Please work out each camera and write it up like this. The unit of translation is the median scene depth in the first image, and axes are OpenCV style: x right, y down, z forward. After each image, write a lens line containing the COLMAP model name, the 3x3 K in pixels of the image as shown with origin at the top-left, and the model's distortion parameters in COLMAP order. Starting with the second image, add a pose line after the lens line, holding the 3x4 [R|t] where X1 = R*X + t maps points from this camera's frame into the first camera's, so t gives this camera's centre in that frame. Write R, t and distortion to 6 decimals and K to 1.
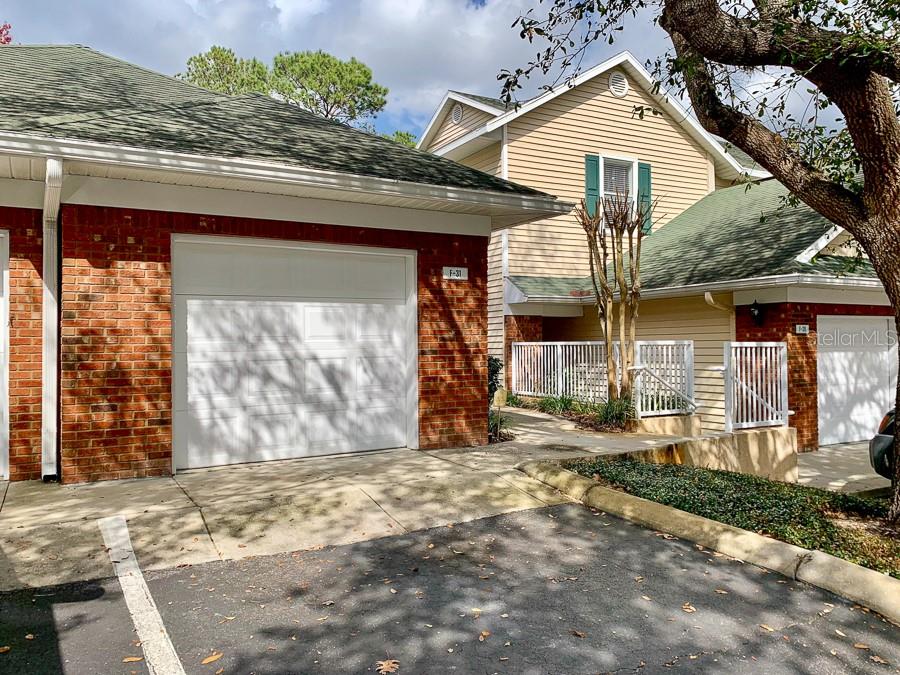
lens RADIAL K [[698.0, 0, 450.0], [0, 698.0, 337.5], [0, 0, 1]] dist [0.007993, 0.001443]
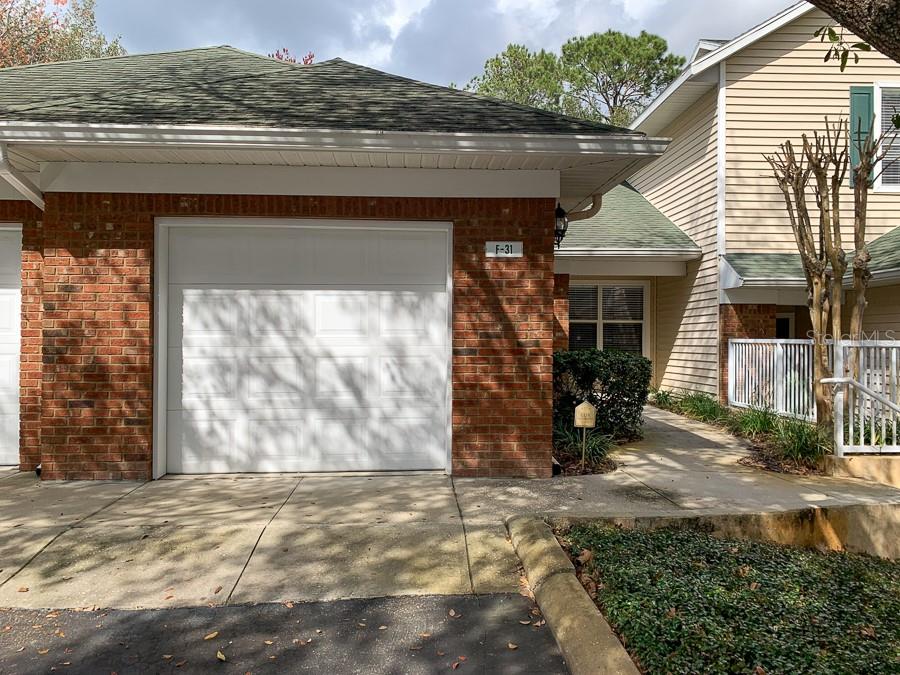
lens RADIAL K [[691.8, 0, 450.0], [0, 691.8, 337.5], [0, 0, 1]] dist [0.005135, -0.000531]
pose [[0.894095, 0.014041, -0.447657, 0.312754], [-0.008070, 0.999851, 0.015242, -0.006908], [0.447804, -0.010016, 0.894076, 0.314504]]
